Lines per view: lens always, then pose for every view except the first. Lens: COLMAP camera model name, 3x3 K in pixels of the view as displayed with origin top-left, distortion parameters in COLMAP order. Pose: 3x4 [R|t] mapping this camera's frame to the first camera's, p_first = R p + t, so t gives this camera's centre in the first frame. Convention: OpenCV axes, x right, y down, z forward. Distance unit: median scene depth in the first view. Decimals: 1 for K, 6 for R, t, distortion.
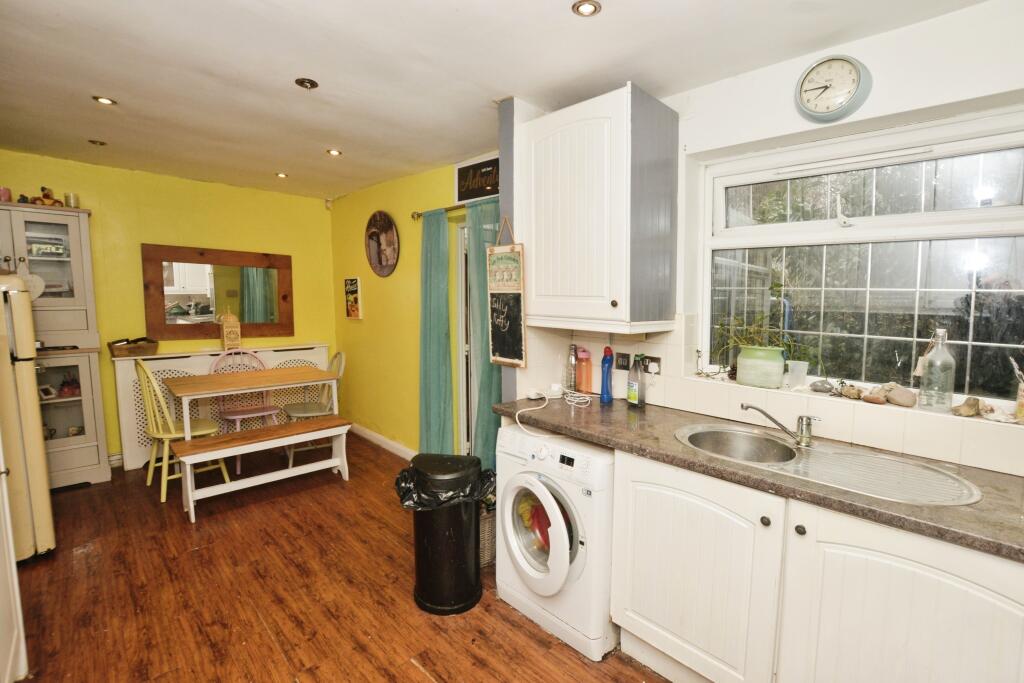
lens RADIAL K [[464.7, 0, 510.5], [0, 464.7, 344.9], [0, 0, 1]] dist [-0.004084, 0.000097]
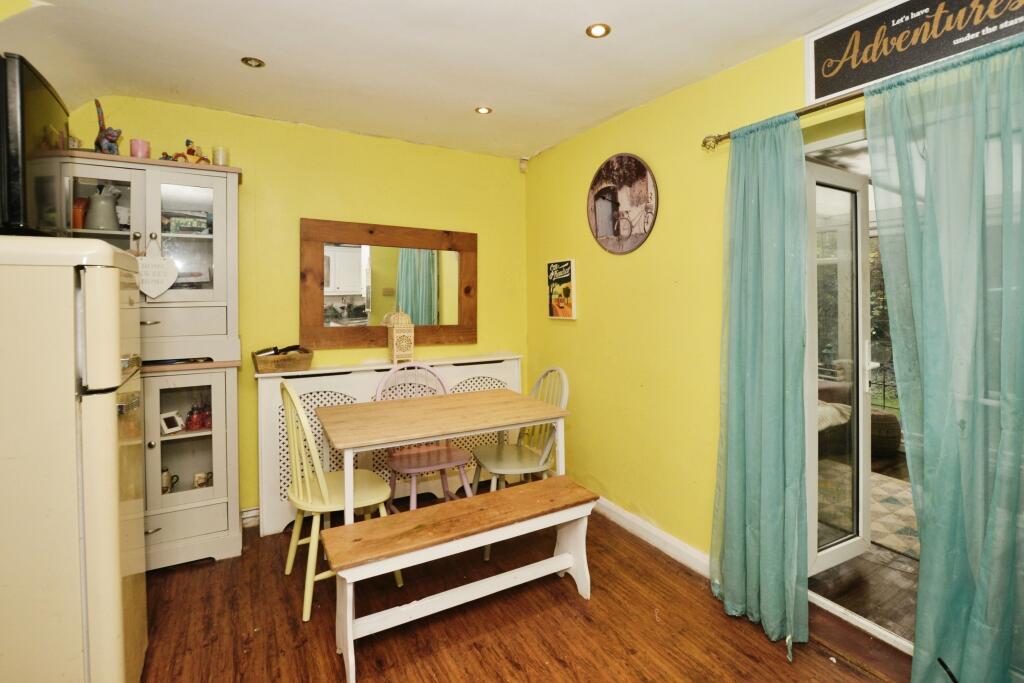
lens RADIAL K [[464.7, 0, 520.2], [0, 464.7, 297.8], [0, 0, 1]] dist [-0.004084, 0.000097]
pose [[0.974174, -0.014478, -0.225334, -0.297016], [-0.009865, 0.994260, -0.106532, -0.016323], [0.225583, 0.106003, 0.968440, 0.384345]]
